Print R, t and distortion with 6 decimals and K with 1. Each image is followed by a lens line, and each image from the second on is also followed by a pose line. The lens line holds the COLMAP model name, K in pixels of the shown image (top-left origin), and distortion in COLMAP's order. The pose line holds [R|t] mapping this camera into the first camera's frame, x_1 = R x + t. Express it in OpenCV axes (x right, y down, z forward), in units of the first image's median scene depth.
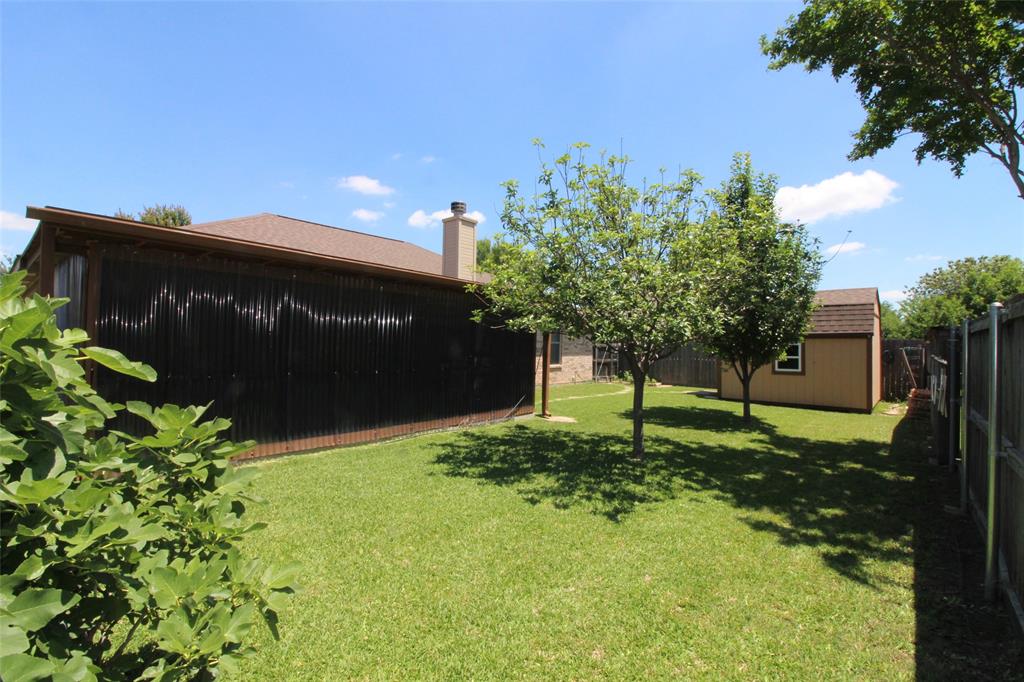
lens RADIAL K [[473.4, 0, 509.0], [0, 473.4, 337.6], [0, 0, 1]] dist [-0.000347, -0.000732]
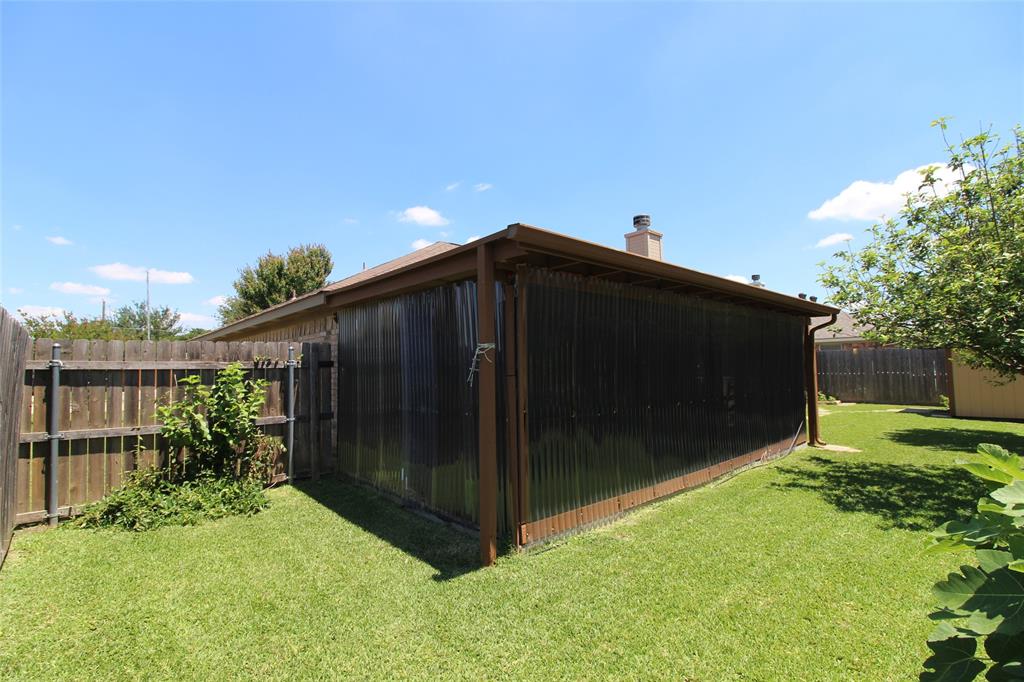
lens RADIAL K [[473.4, 0, 509.0], [0, 473.4, 337.6], [0, 0, 1]] dist [-0.000347, -0.000732]
pose [[0.993133, -0.046090, -0.107526, -0.280896], [0.041233, 0.998045, -0.046966, -0.009987], [0.109480, 0.042210, 0.993092, 0.044683]]
